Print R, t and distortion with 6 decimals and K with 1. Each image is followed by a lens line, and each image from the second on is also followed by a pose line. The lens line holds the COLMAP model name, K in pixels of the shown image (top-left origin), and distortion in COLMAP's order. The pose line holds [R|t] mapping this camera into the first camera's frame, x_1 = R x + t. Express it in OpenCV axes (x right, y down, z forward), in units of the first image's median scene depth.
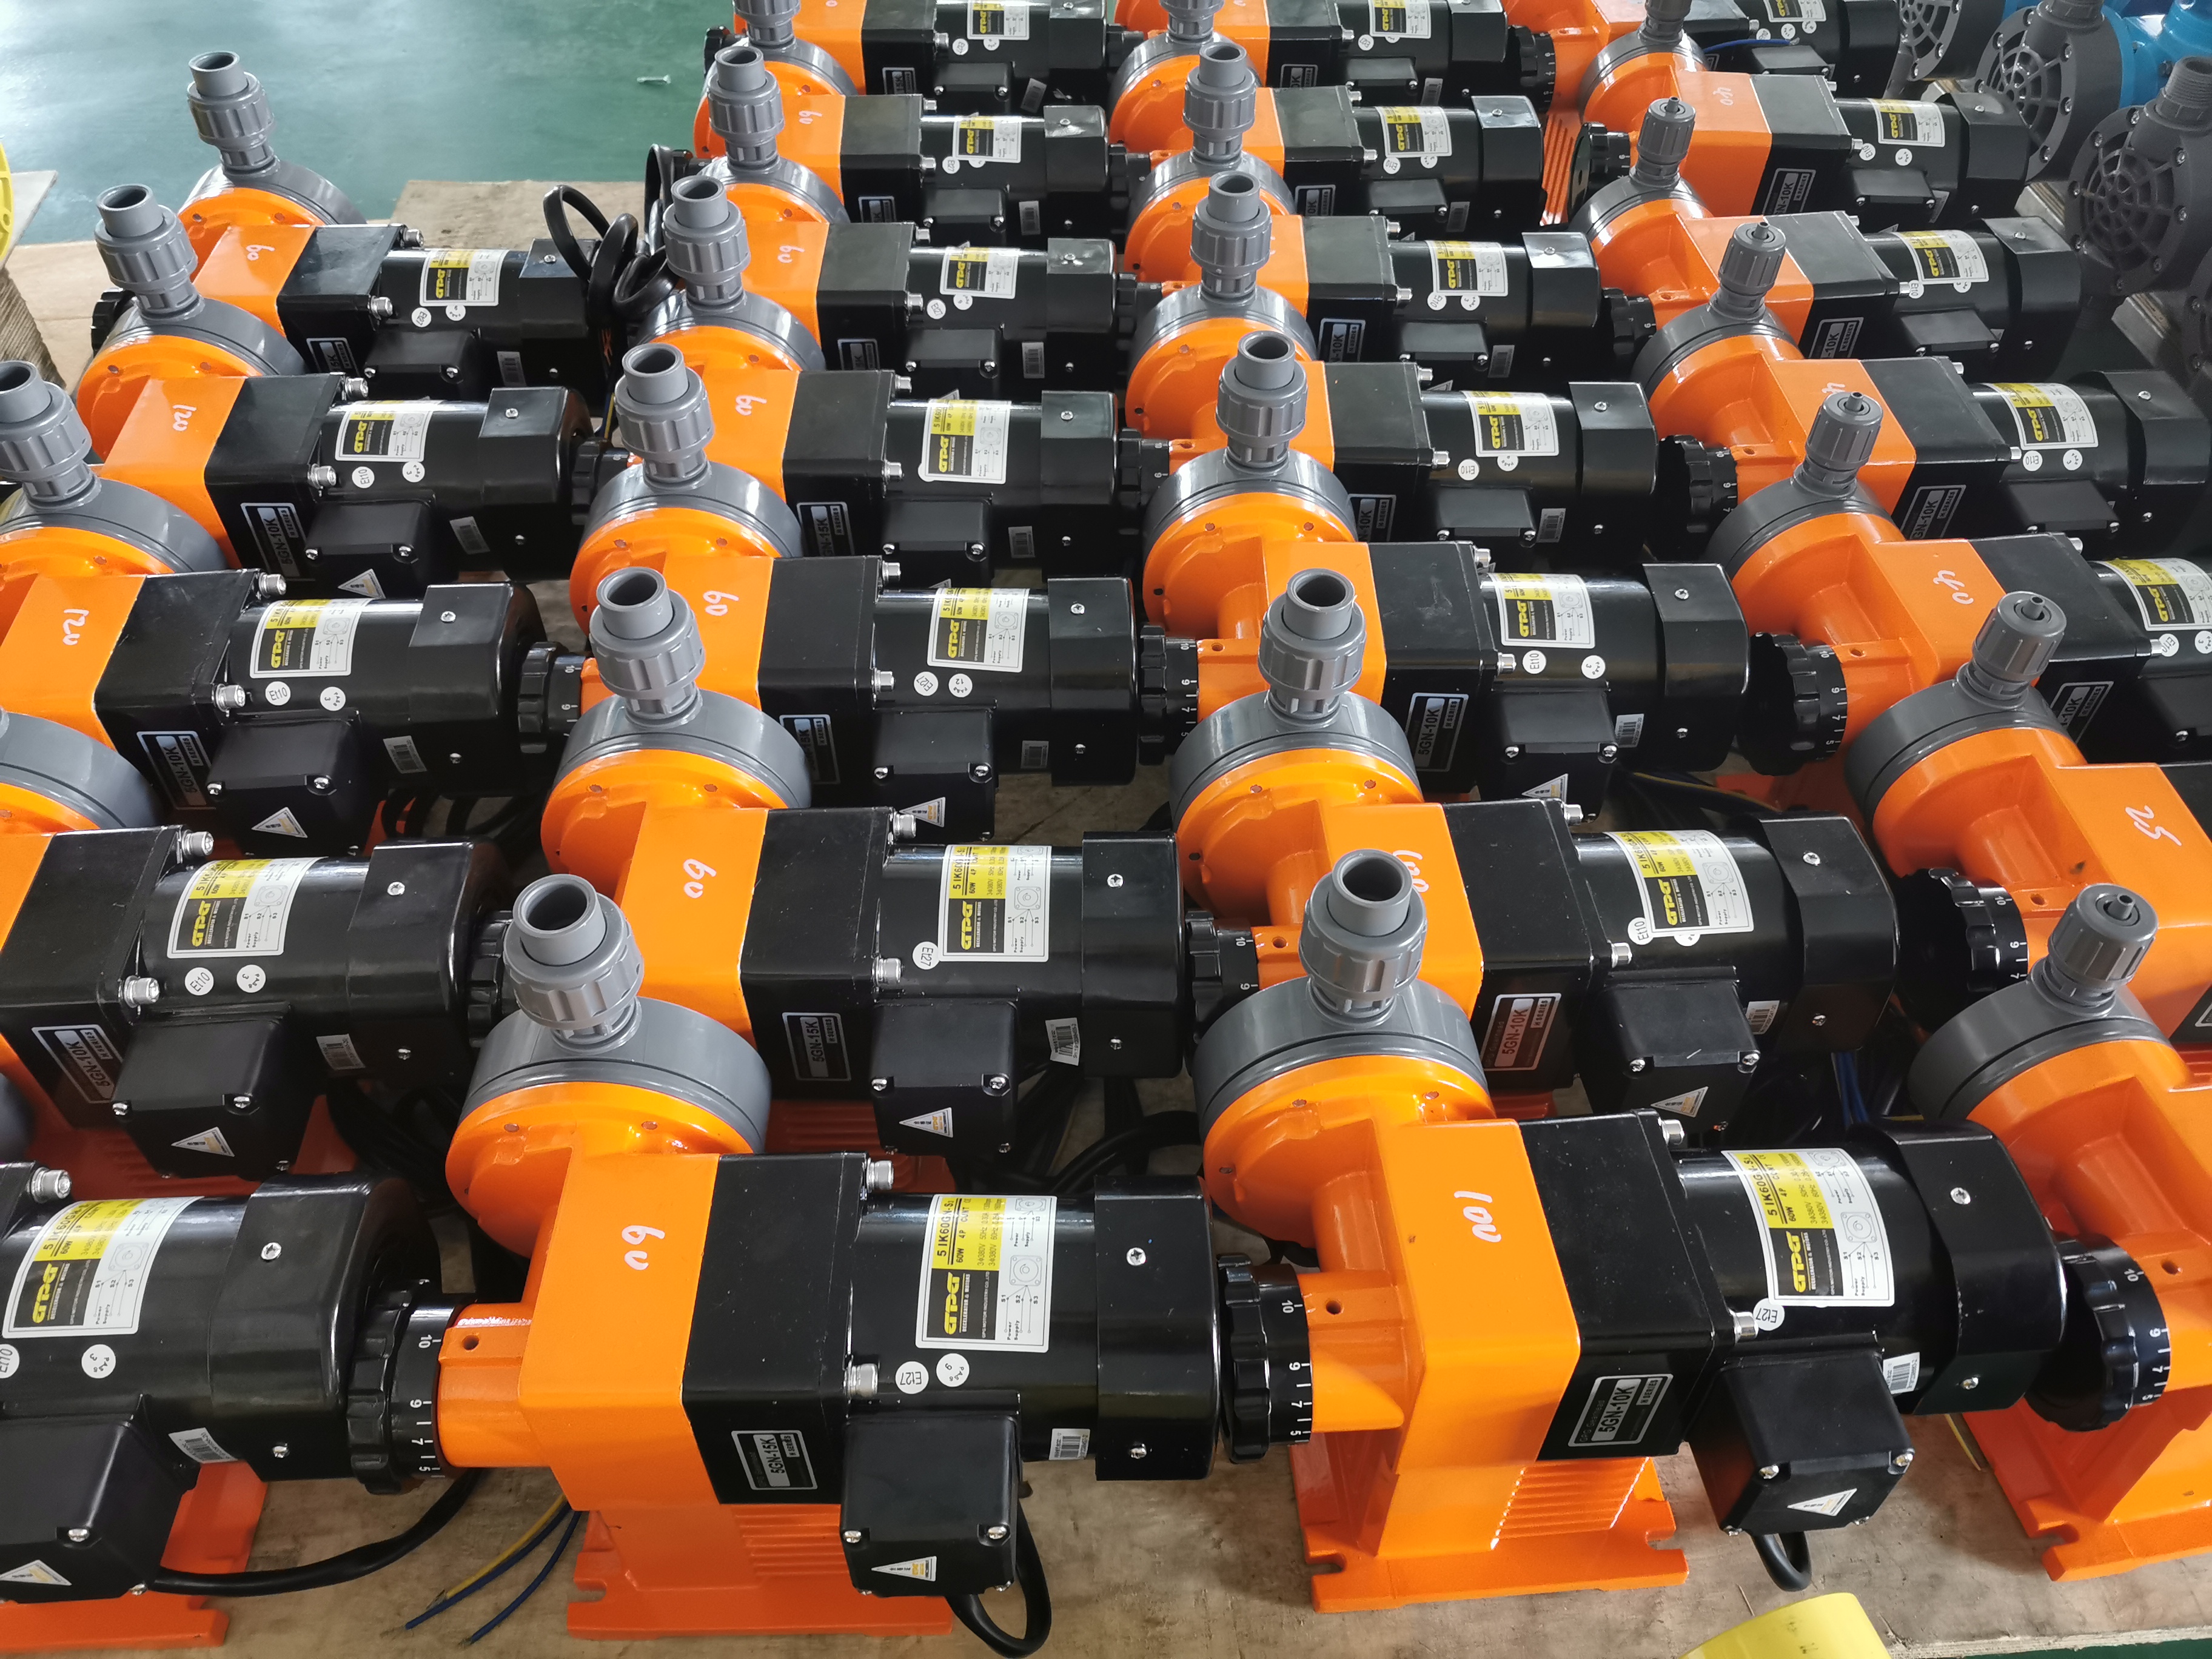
lens RADIAL K [[1609.4, 0, 1106.0], [0, 1609.4, 829.5], [0, 0, 1]] dist [0.012610, 0.000595]
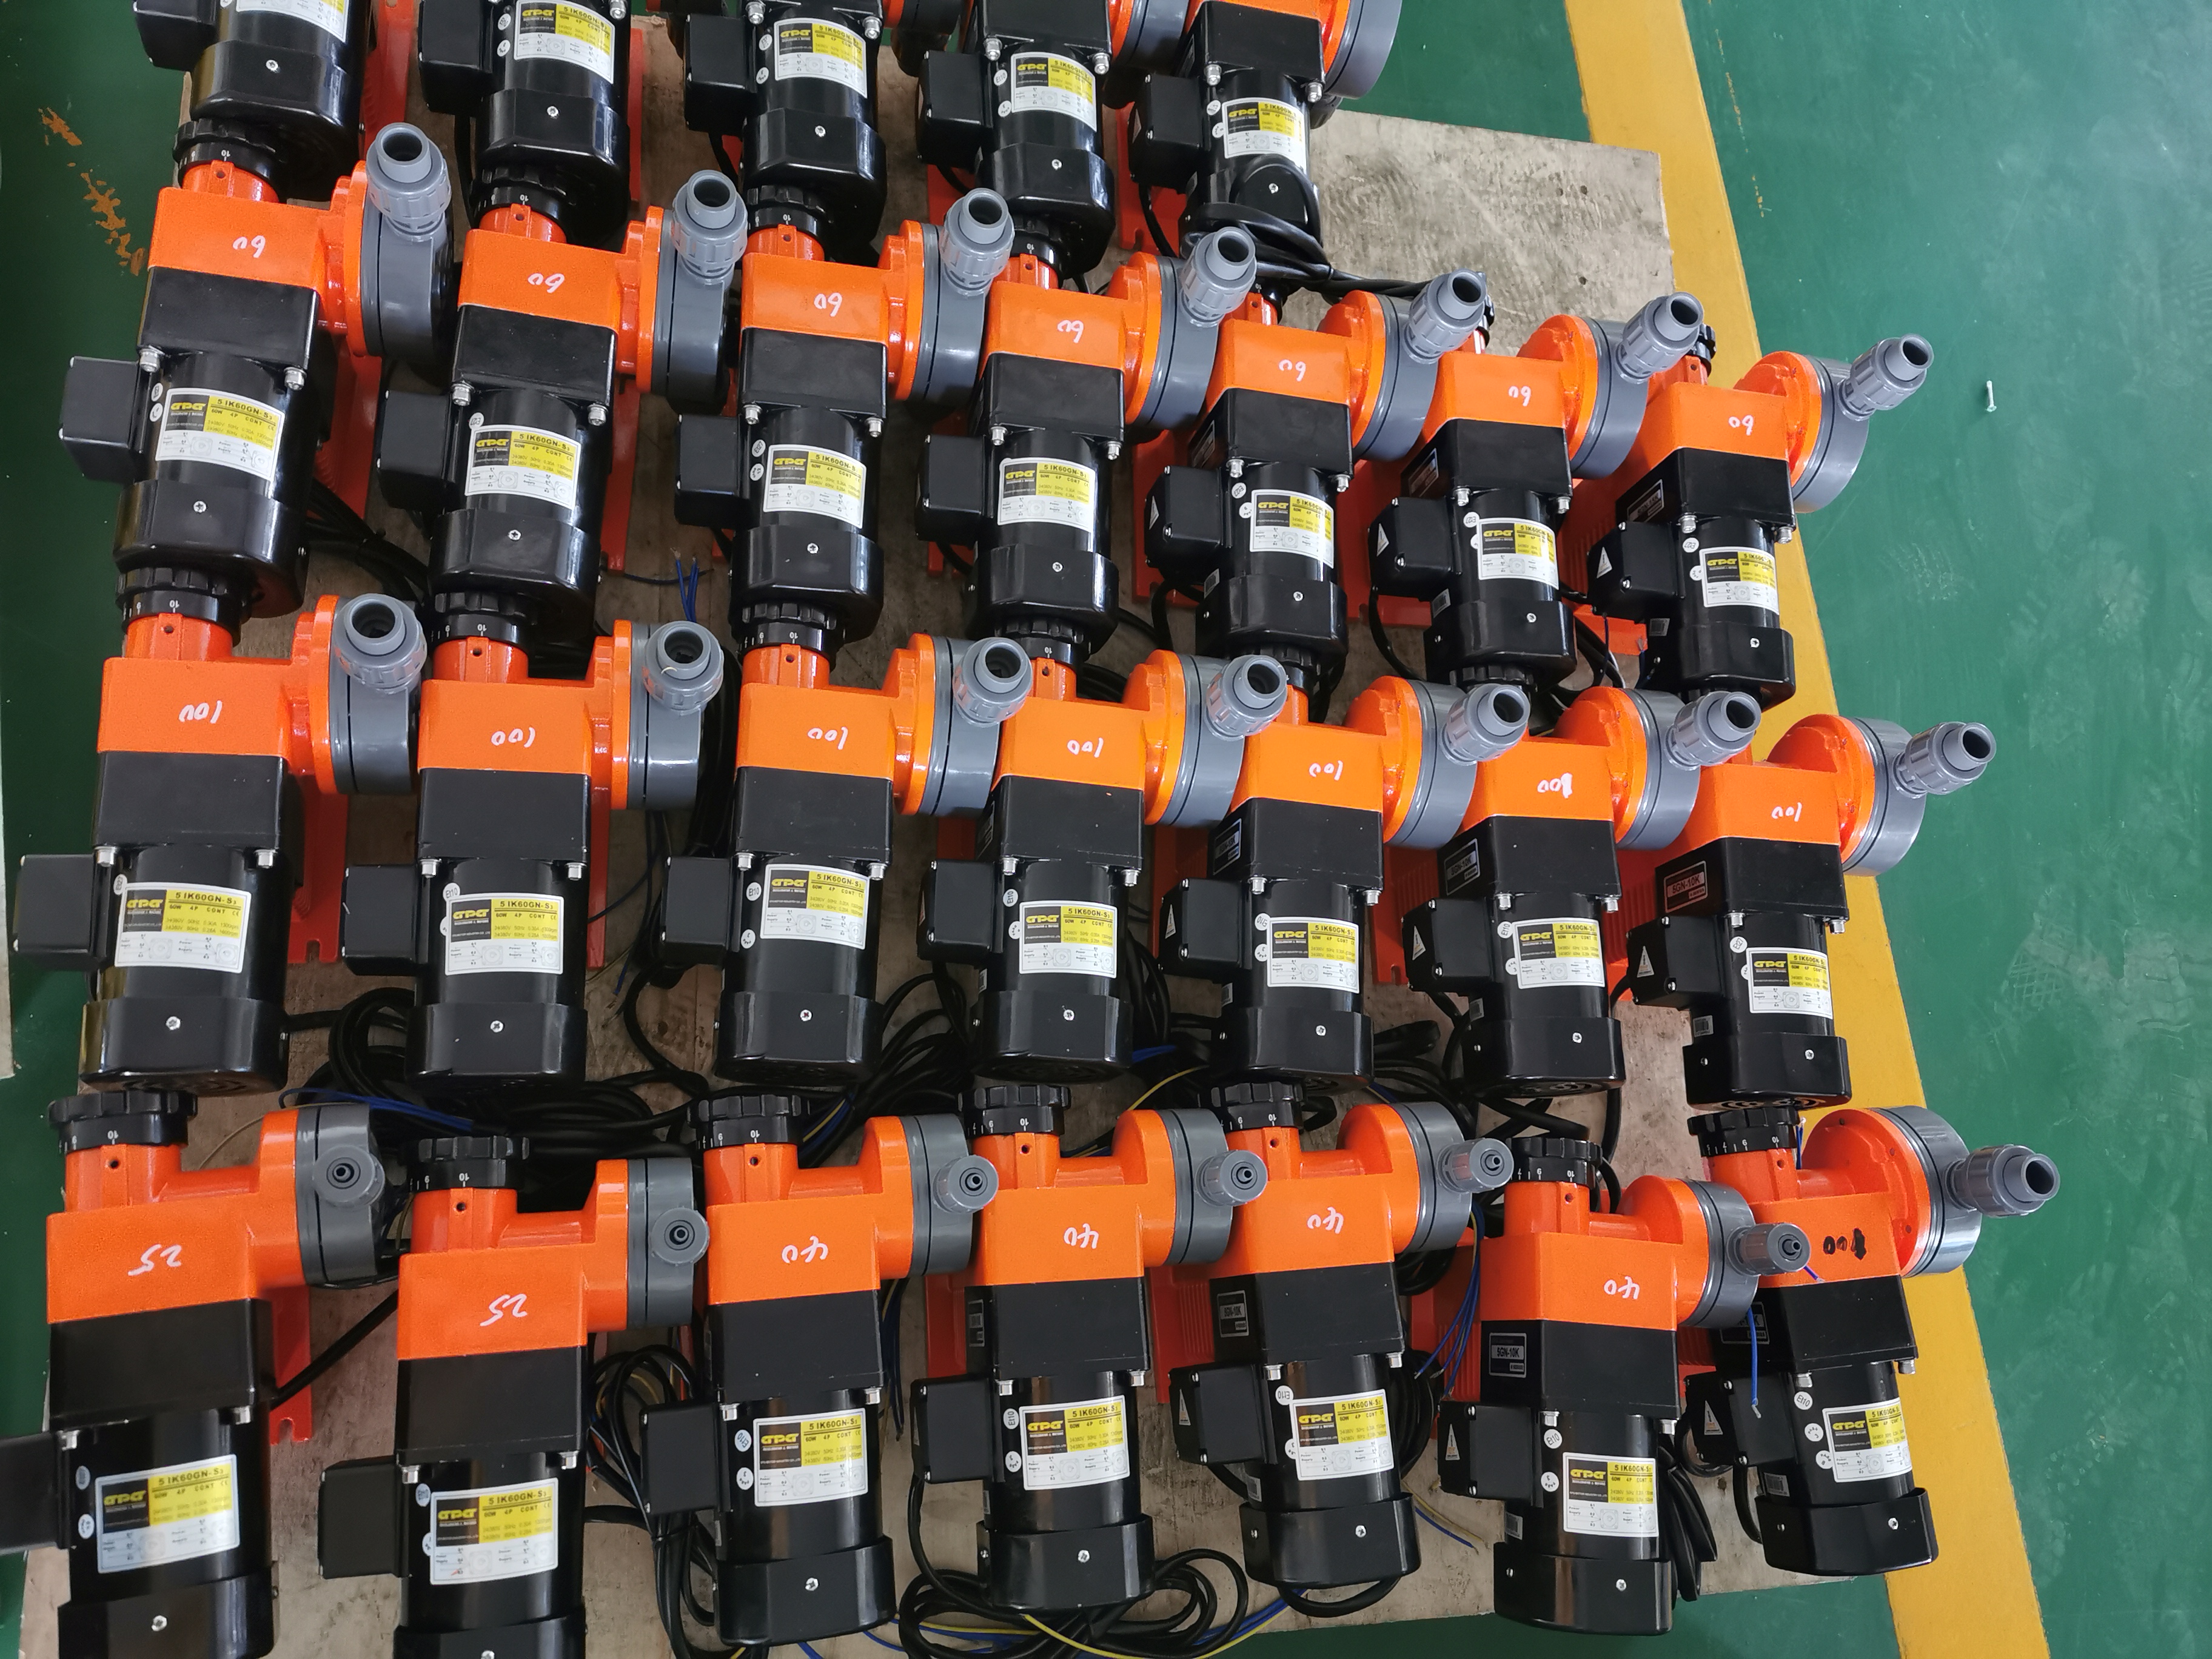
lens RADIAL K [[1609.4, 0, 1106.0], [0, 1609.4, 829.5], [0, 0, 1]] dist [0.012610, 0.000595]
pose [[-0.006055, 0.966657, -0.256002, 0.423406], [-0.905133, 0.103529, 0.412330, -0.685834], [0.425086, 0.234212, 0.874326, 0.011499]]
